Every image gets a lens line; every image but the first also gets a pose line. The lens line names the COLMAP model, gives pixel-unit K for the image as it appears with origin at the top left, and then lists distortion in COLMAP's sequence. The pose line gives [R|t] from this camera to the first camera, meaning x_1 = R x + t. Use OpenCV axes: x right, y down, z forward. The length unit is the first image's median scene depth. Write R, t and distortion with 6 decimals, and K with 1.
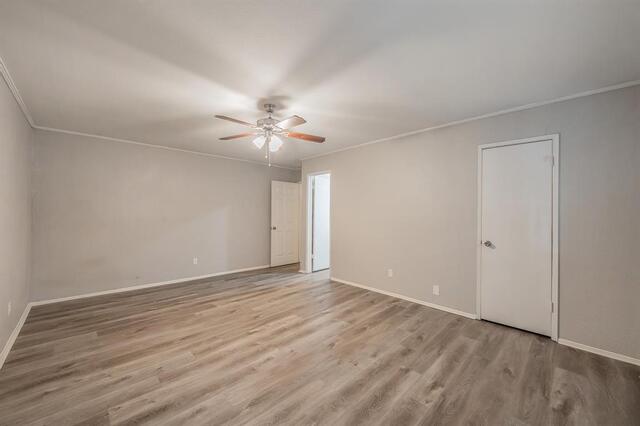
lens RADIAL K [[249.9, 0, 318.8], [0, 249.9, 212.5], [0, 0, 1]] dist [-0.000999, 0.000130]
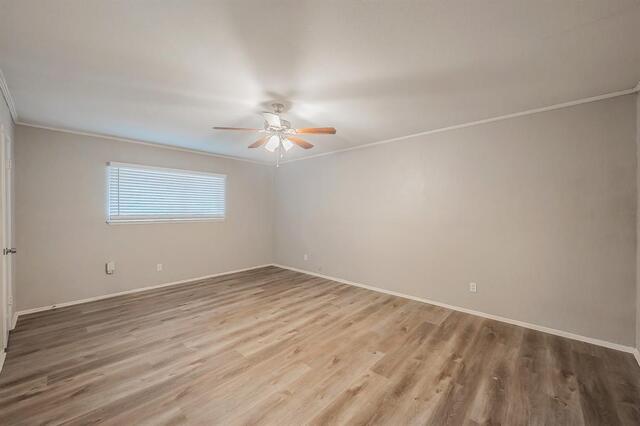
lens RADIAL K [[249.9, 0, 318.8], [0, 249.9, 212.5], [0, 0, 1]] dist [-0.000999, 0.000130]
pose [[-0.998546, -0.007061, -0.053438, -0.304158], [-0.007556, 0.999930, 0.009063, -0.014189], [0.053370, 0.009453, -0.998530, 1.968116]]
